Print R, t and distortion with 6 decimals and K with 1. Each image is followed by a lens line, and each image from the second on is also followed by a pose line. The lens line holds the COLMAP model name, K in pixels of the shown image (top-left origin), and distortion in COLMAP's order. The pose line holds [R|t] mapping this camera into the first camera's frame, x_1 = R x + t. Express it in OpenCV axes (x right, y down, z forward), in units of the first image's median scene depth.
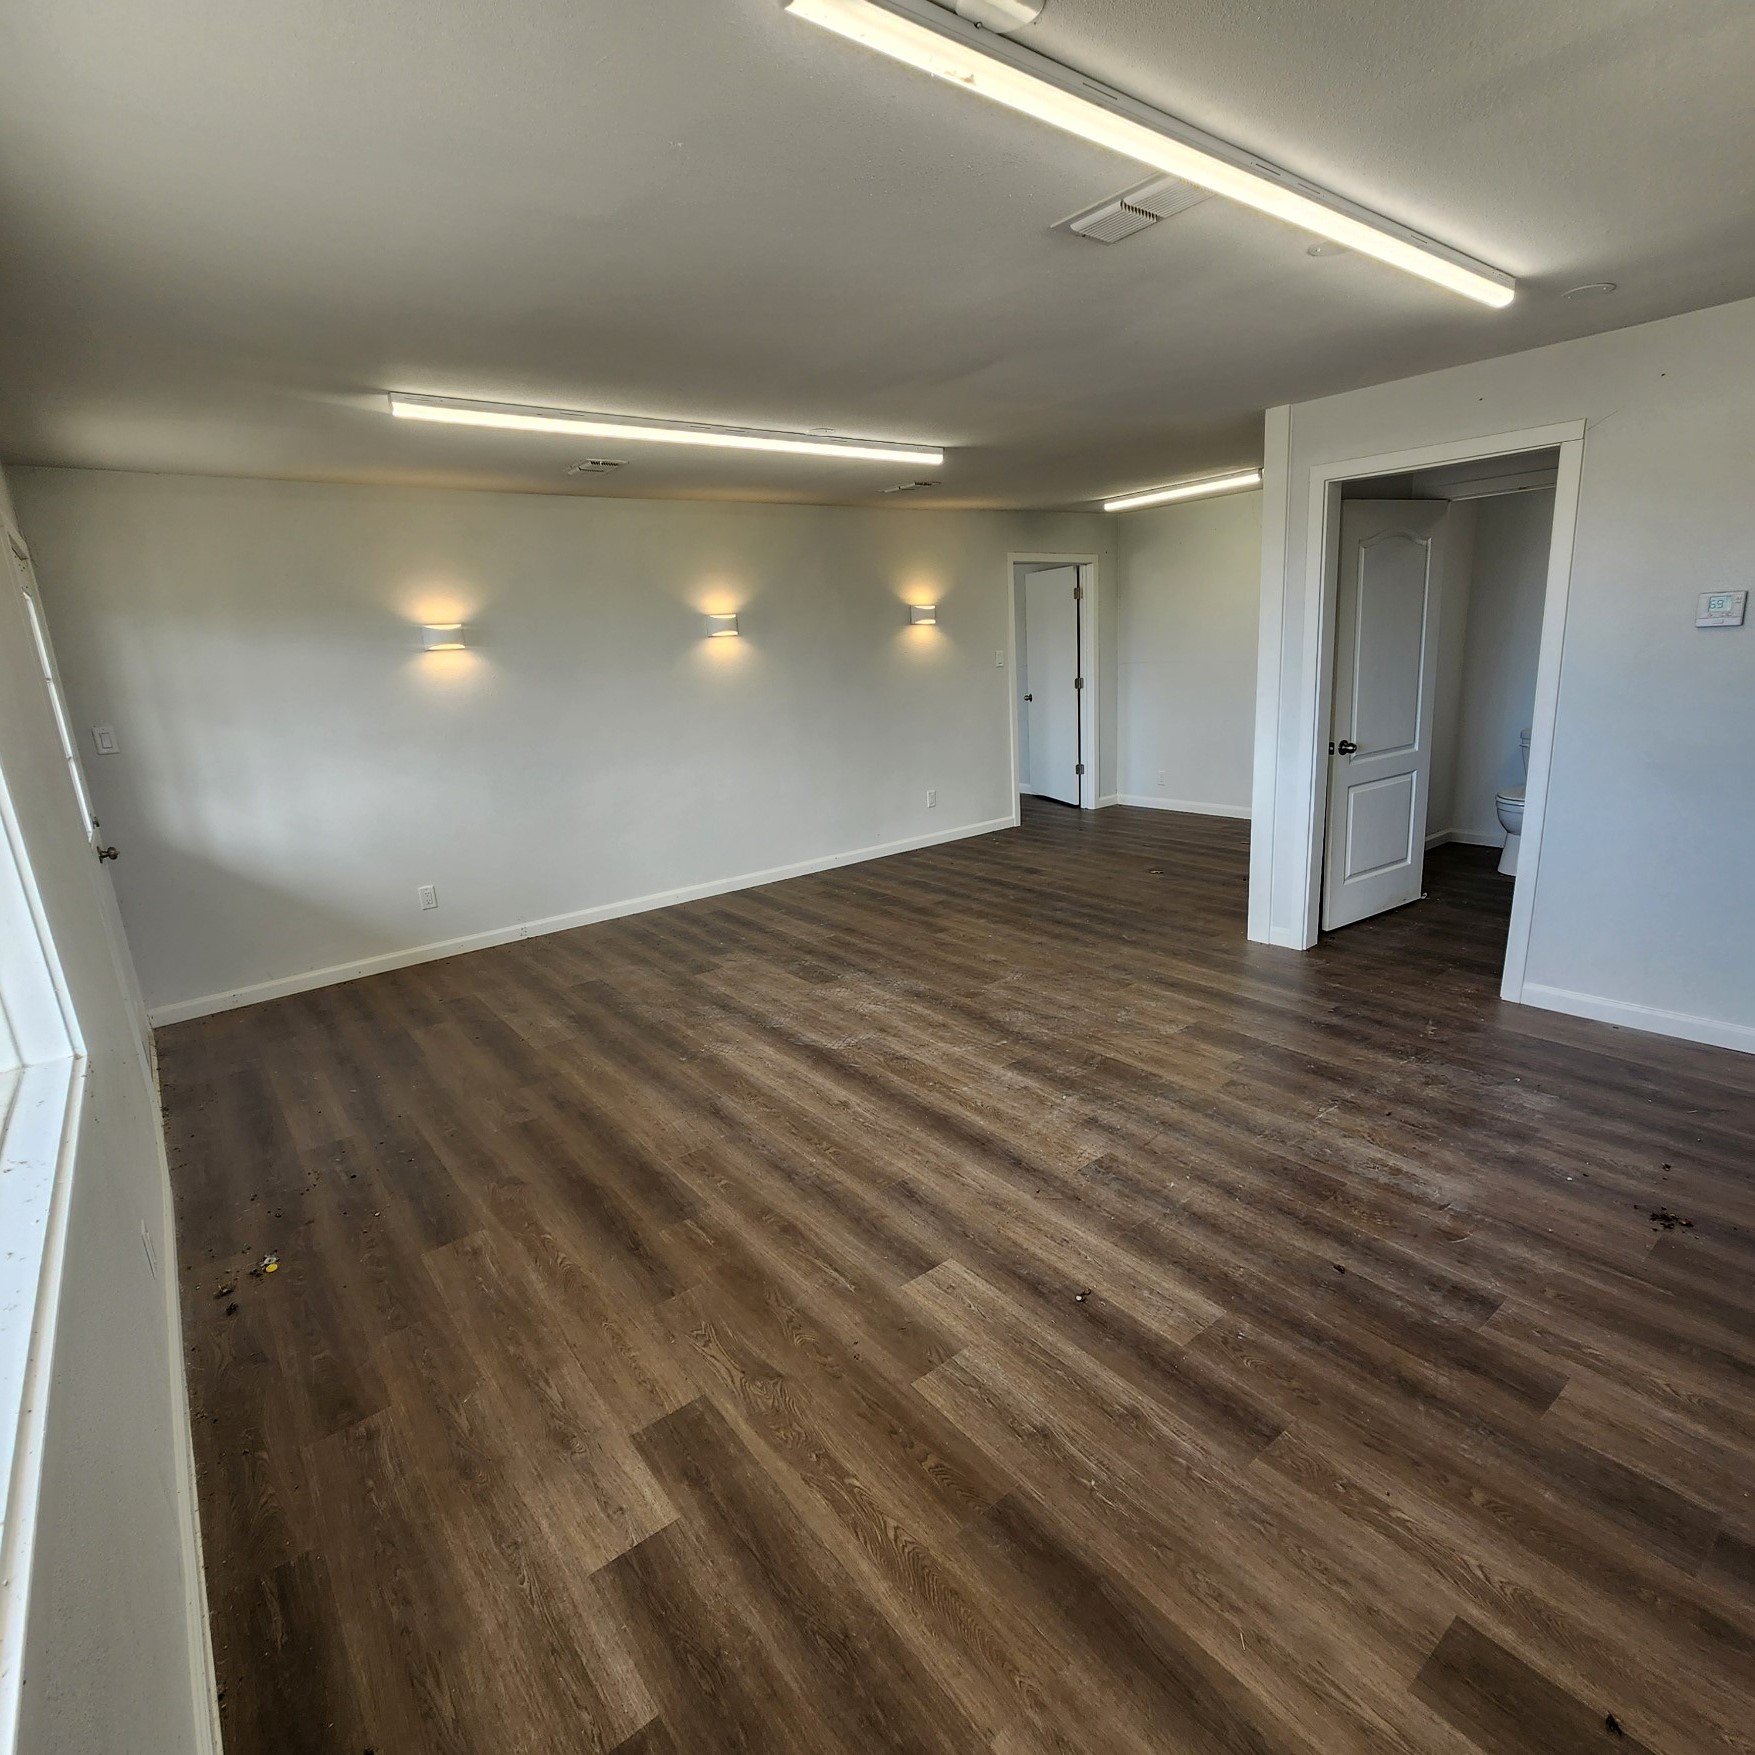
lens RADIAL K [[947.4, 0, 892.5], [0, 947.4, 877.3], [0, 0, 1]] dist [0.005646, -0.004434]
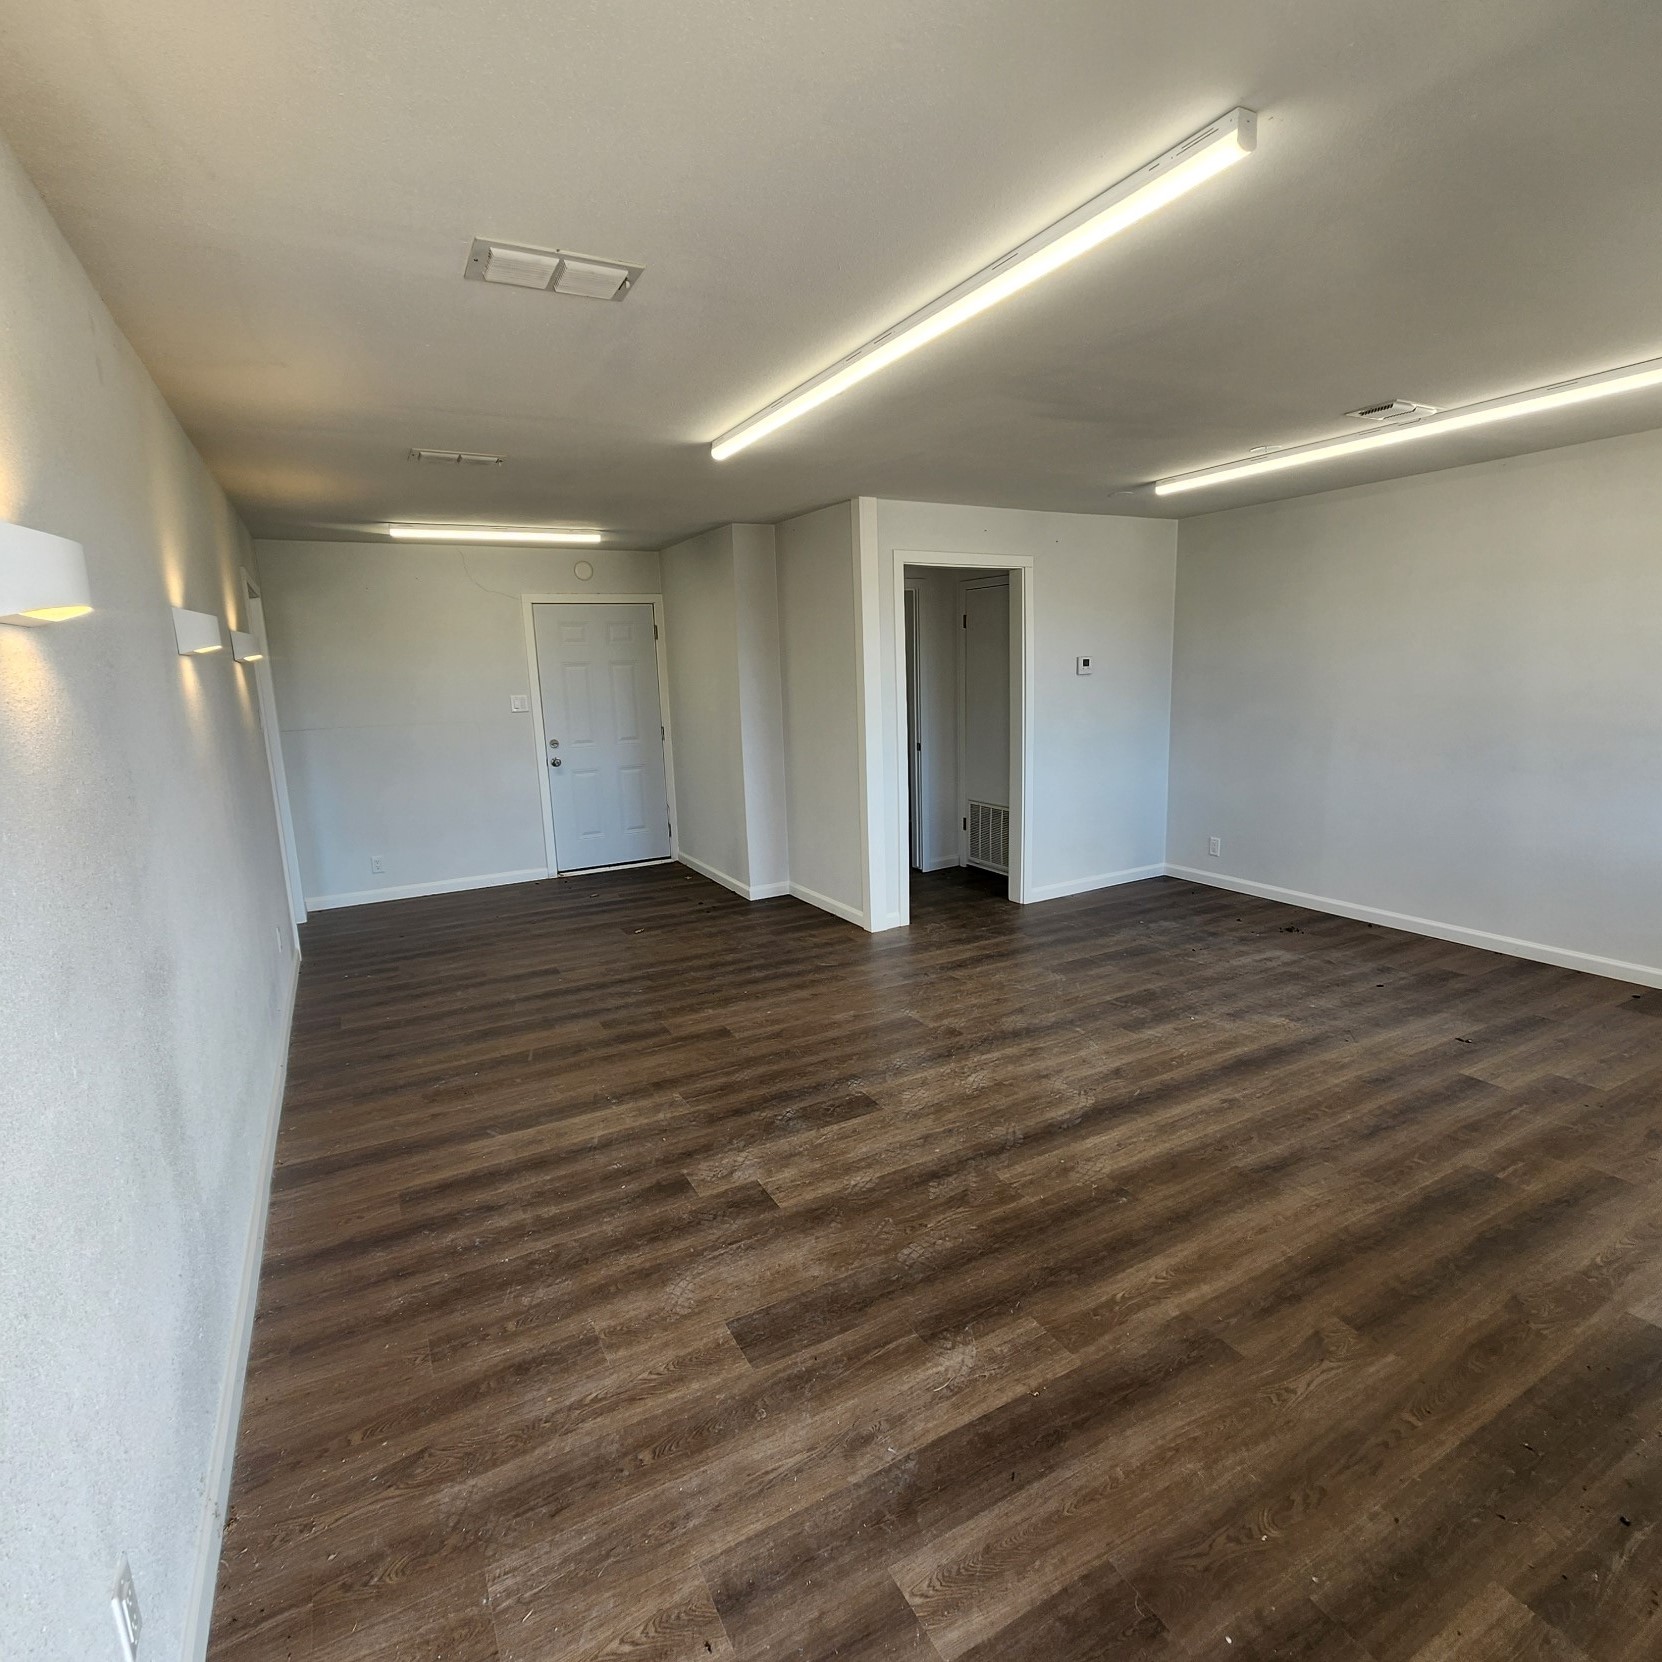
lens RADIAL K [[897.2, 0, 843.0], [0, 897.2, 838.2], [0, 0, 1]] dist [0.005646, -0.004434]
pose [[0.169474, -0.132687, 0.976562, -0.898678], [0.262012, 0.961301, 0.085144, -0.193073], [-0.950067, 0.241441, 0.197681, 1.001785]]
